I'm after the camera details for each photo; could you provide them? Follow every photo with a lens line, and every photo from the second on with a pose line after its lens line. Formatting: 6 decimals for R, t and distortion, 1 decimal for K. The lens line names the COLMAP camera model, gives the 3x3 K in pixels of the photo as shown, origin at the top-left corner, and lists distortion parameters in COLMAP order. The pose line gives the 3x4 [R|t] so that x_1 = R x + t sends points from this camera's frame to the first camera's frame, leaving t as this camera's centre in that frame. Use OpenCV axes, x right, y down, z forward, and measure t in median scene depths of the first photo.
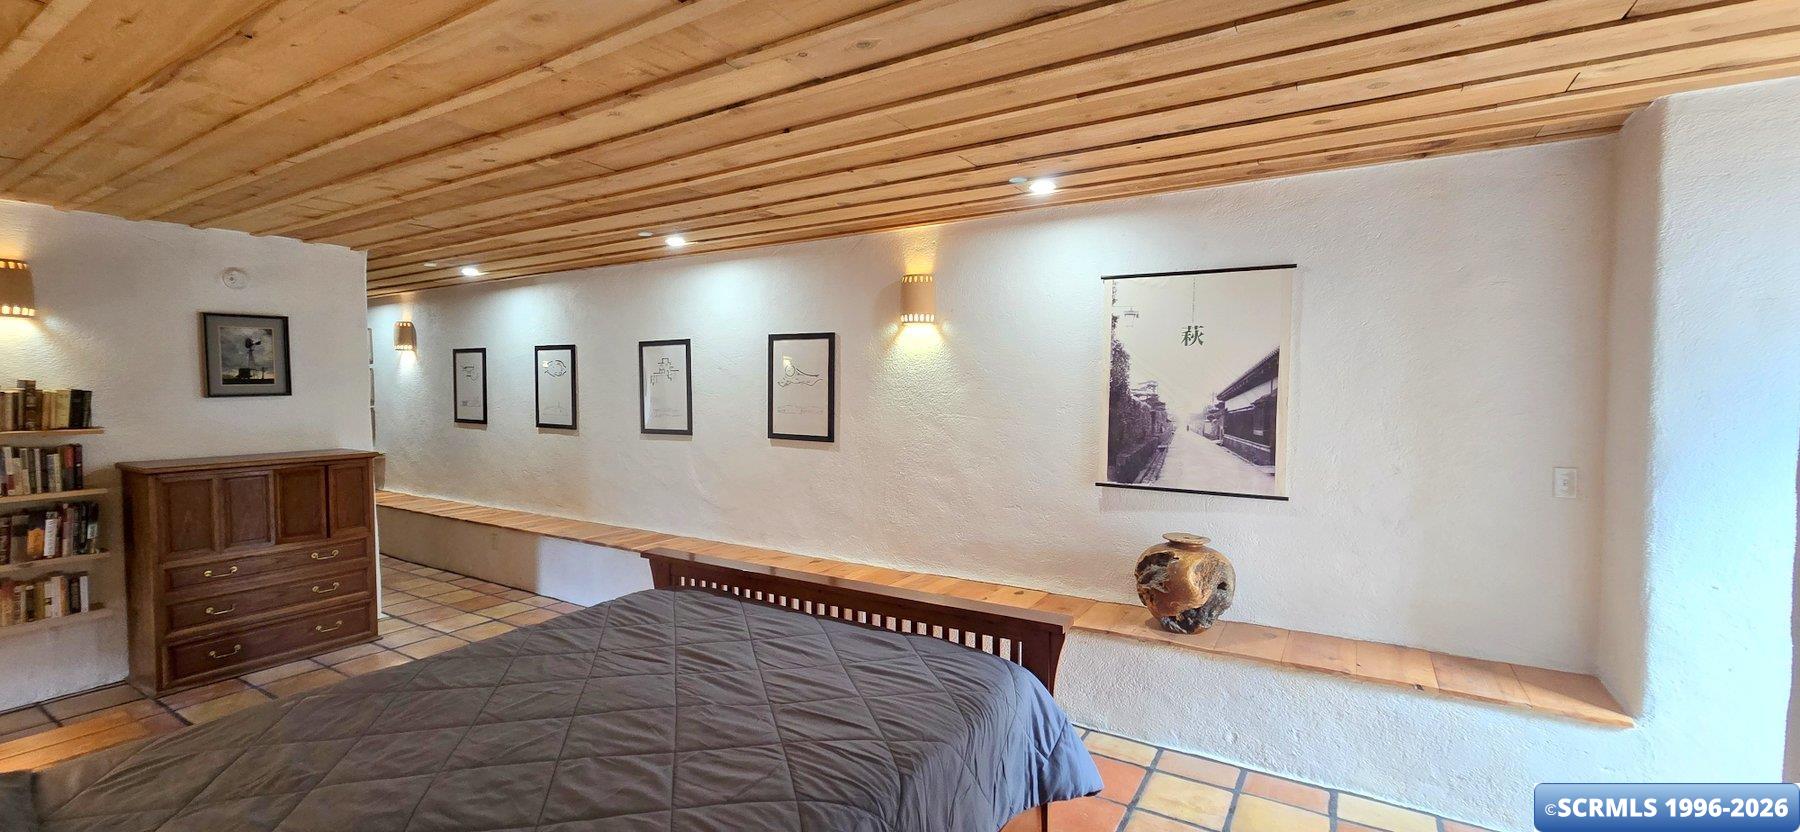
lens RADIAL K [[739.6, 0, 885.5], [0, 739.6, 412.2], [0, 0, 1]] dist [-0.001622, 0.000092]
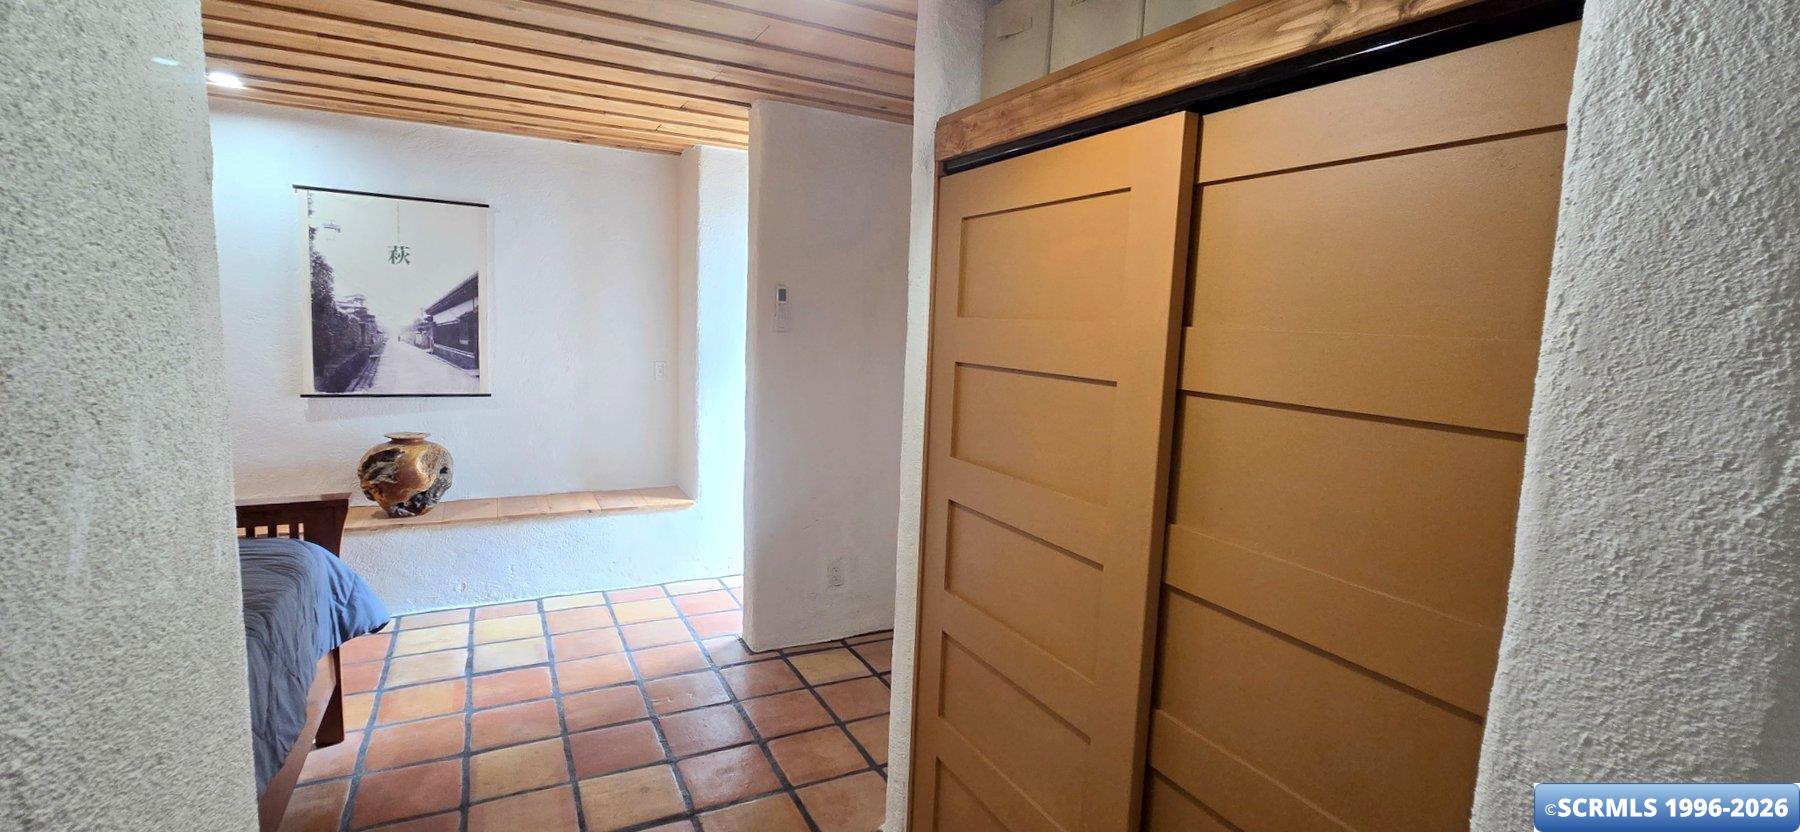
lens RADIAL K [[739.6, 0, 885.5], [0, 739.6, 412.2], [0, 0, 1]] dist [-0.001622, 0.000092]
pose [[0.502775, -0.090452, 0.859672, -0.203630], [-0.007611, 0.994008, 0.109038, 0.004575], [-0.864384, -0.061364, 0.499074, -0.209939]]
